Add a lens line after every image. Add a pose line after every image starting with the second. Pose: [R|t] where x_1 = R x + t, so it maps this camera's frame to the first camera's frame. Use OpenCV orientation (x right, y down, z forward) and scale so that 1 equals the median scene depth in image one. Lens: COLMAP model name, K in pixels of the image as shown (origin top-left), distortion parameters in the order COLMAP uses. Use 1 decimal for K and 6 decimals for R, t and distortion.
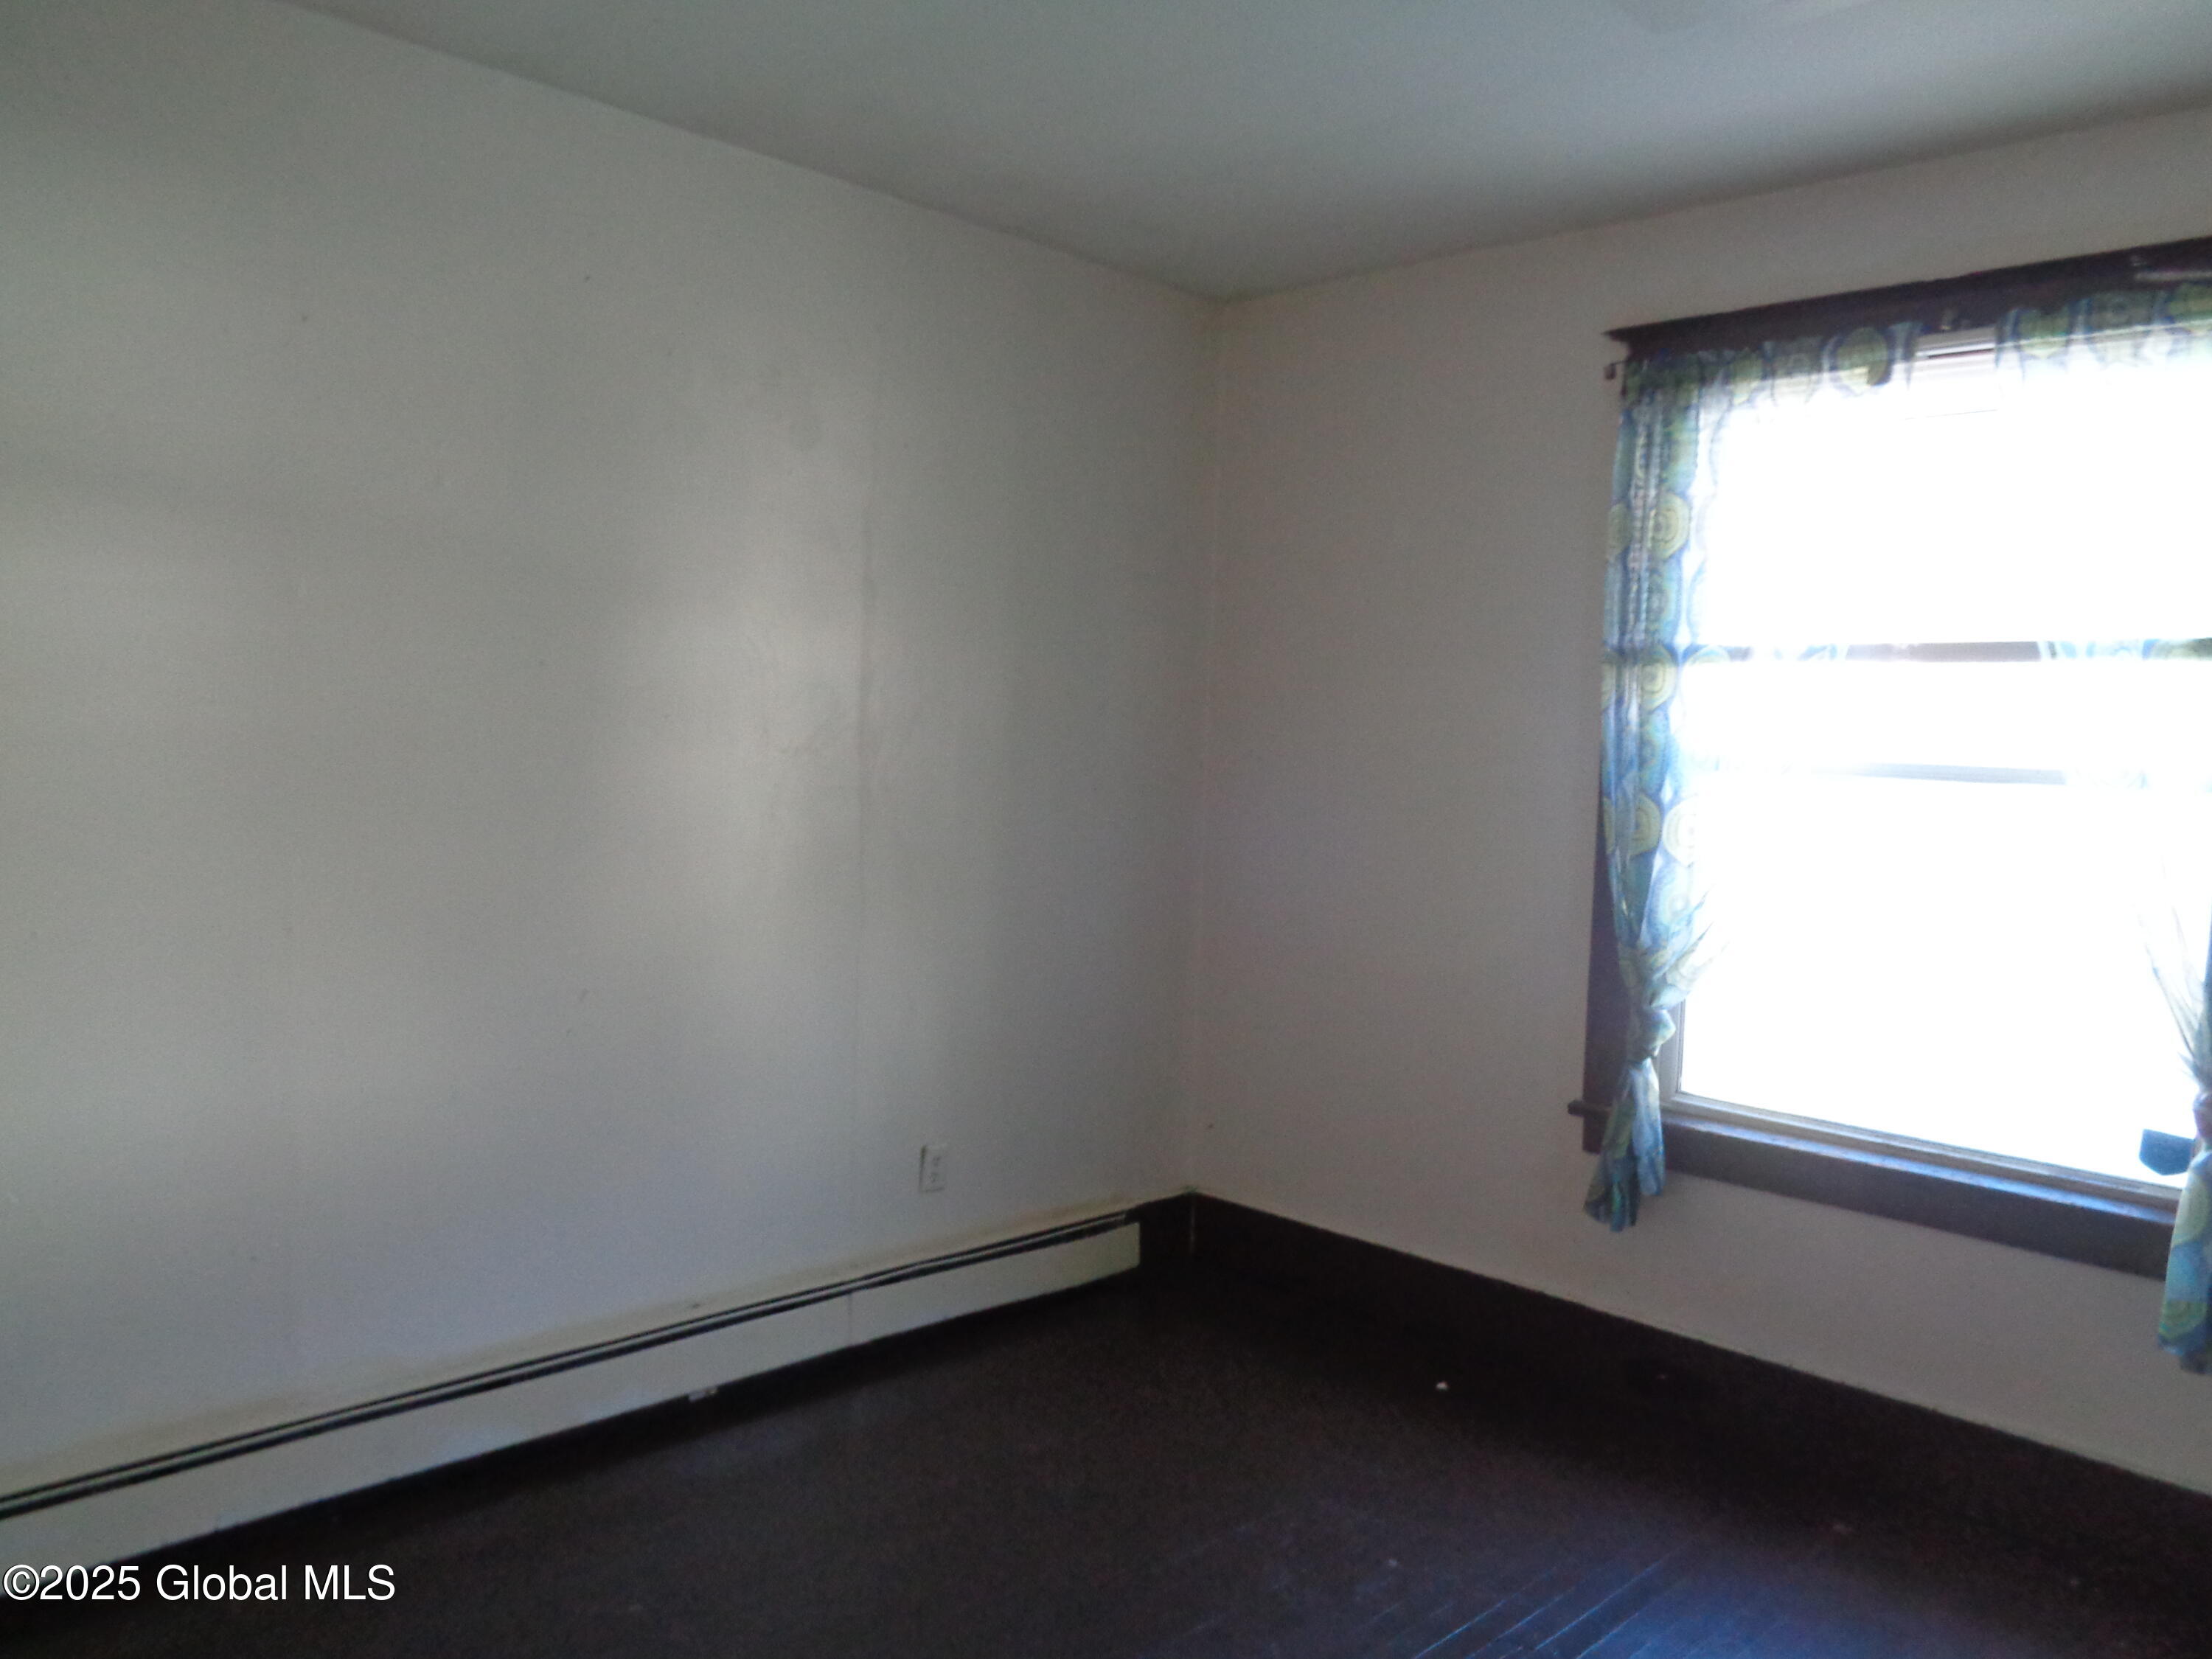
lens RADIAL K [[1645.3, 0, 1115.2], [0, 1645.3, 829.7], [0, 0, 1]] dist [-0.008787, -0.002153]
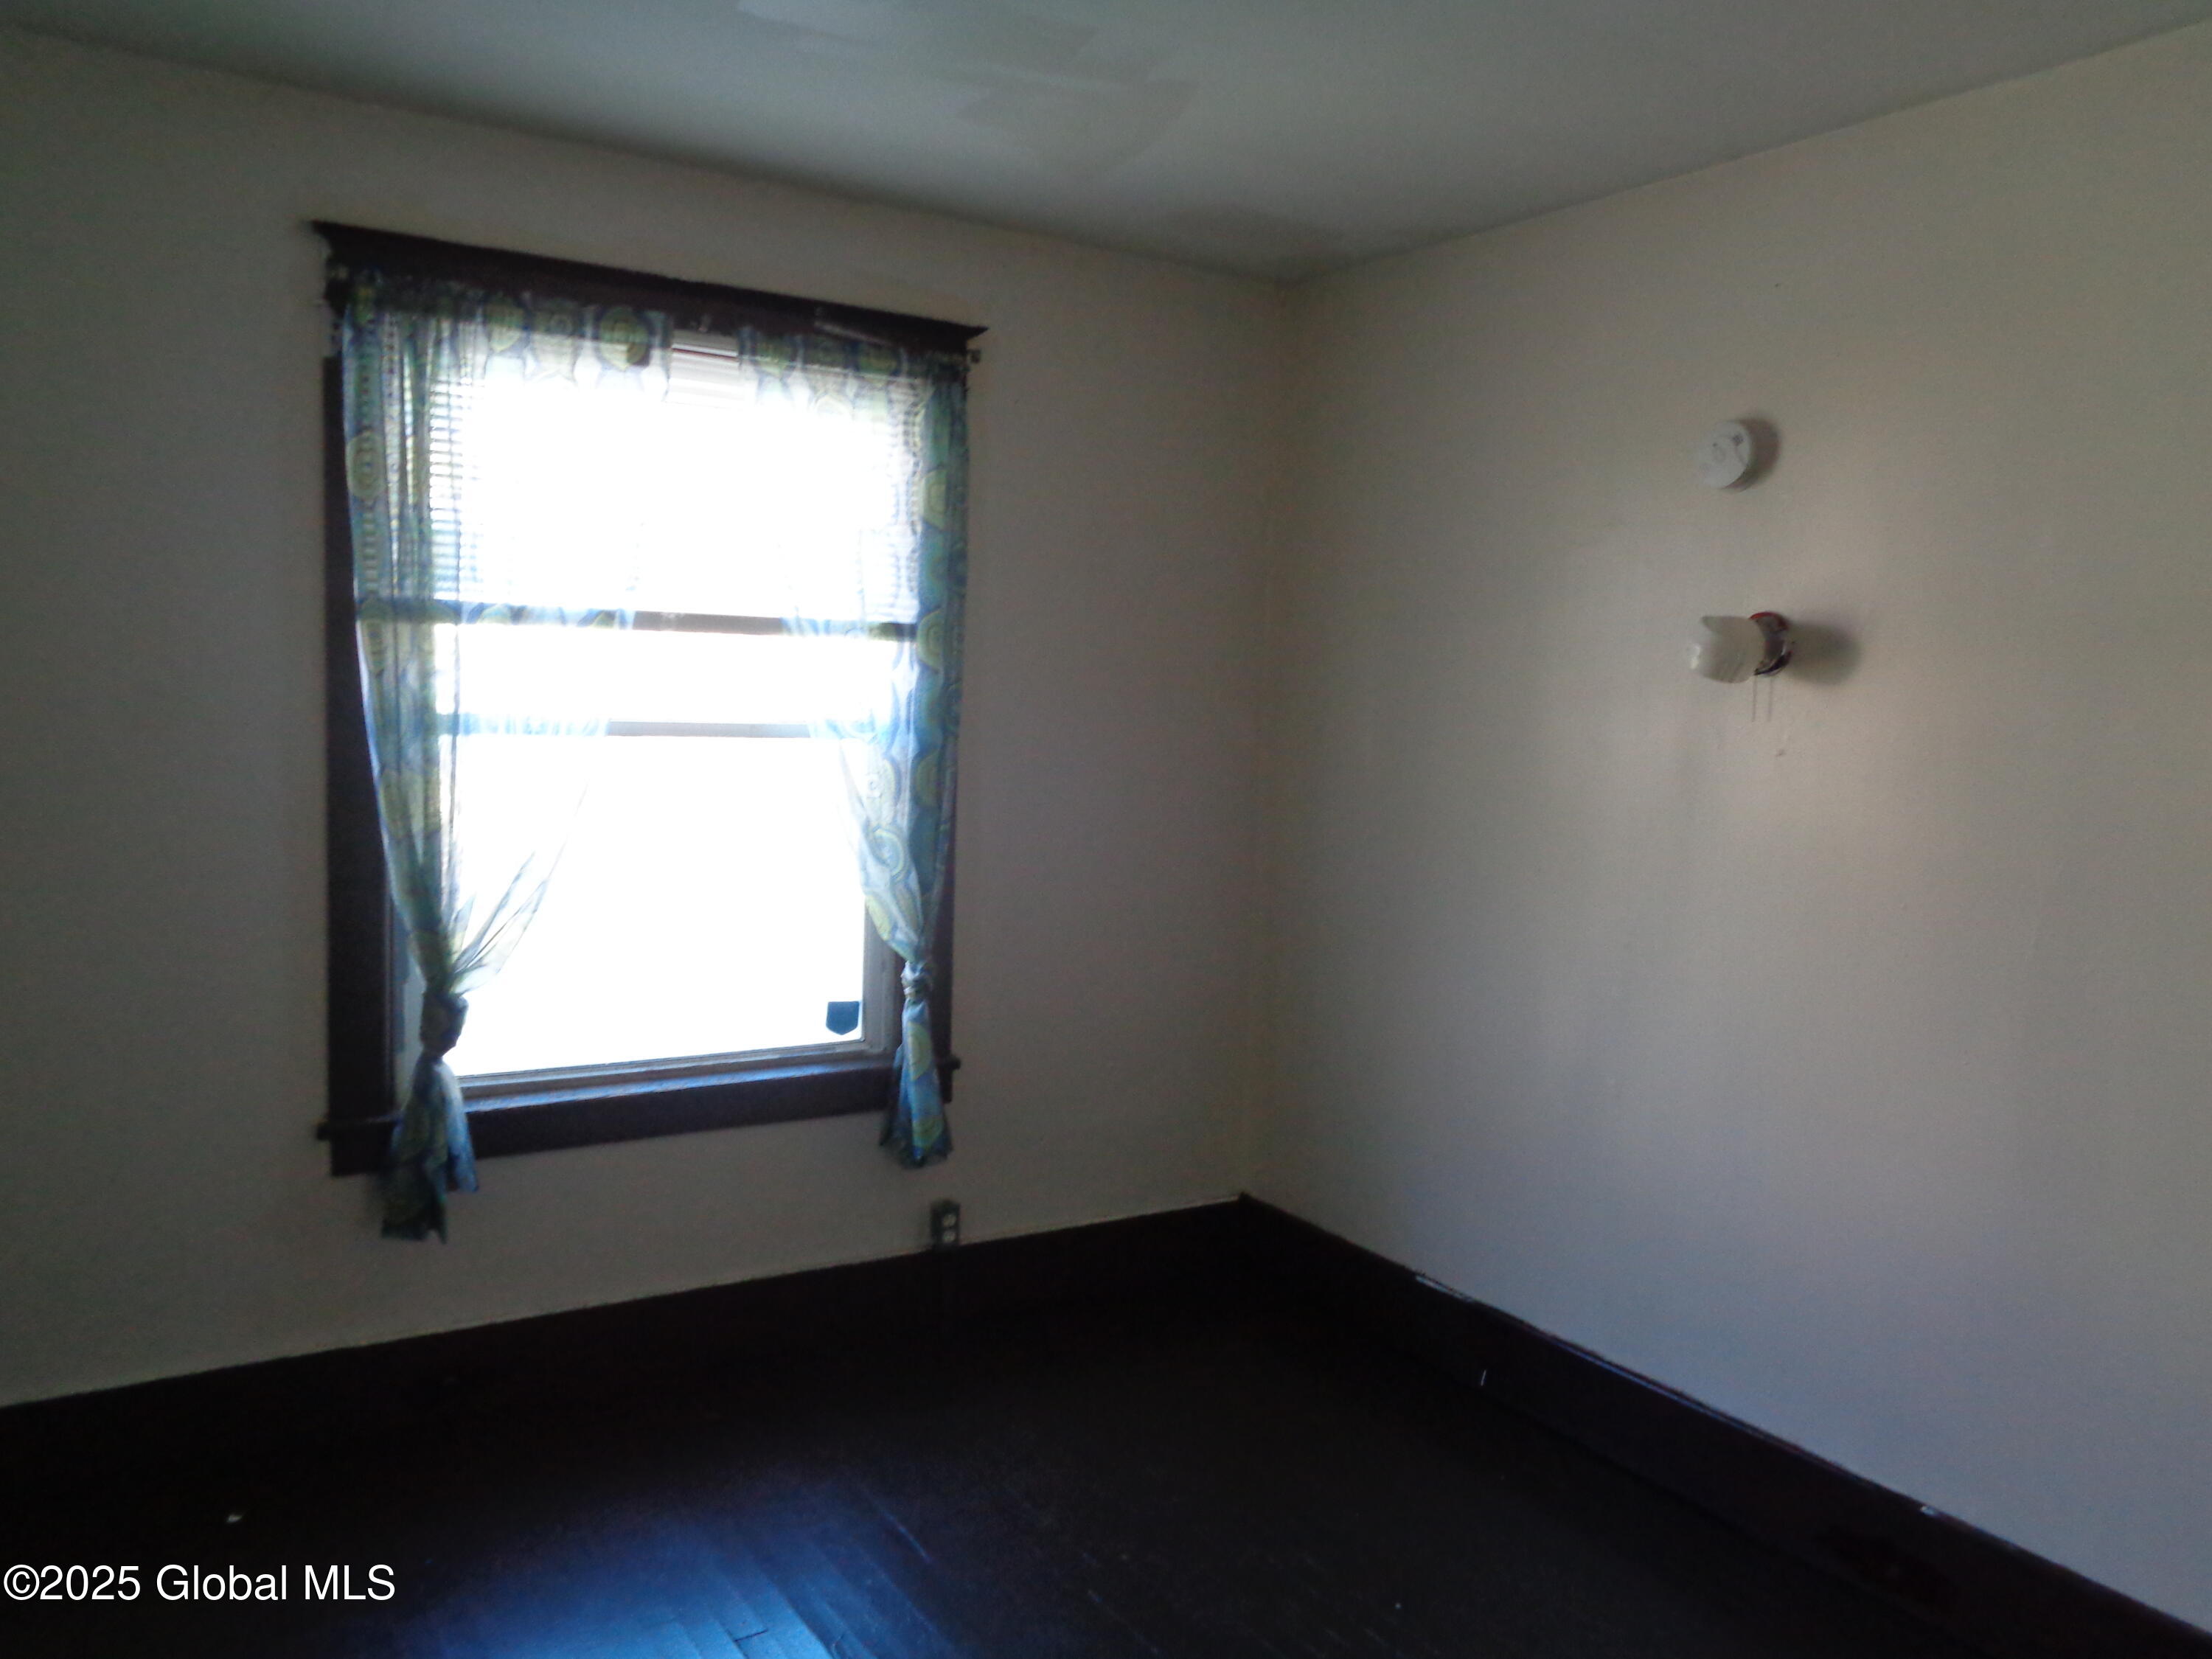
lens RADIAL K [[1645.3, 0, 1115.2], [0, 1645.3, 829.7], [0, 0, 1]] dist [-0.008787, -0.002153]
pose [[0.217068, -0.105685, 0.970418, -0.526326], [0.042635, 0.994200, 0.098739, -0.064844], [-0.975225, 0.019941, 0.220315, 0.471687]]
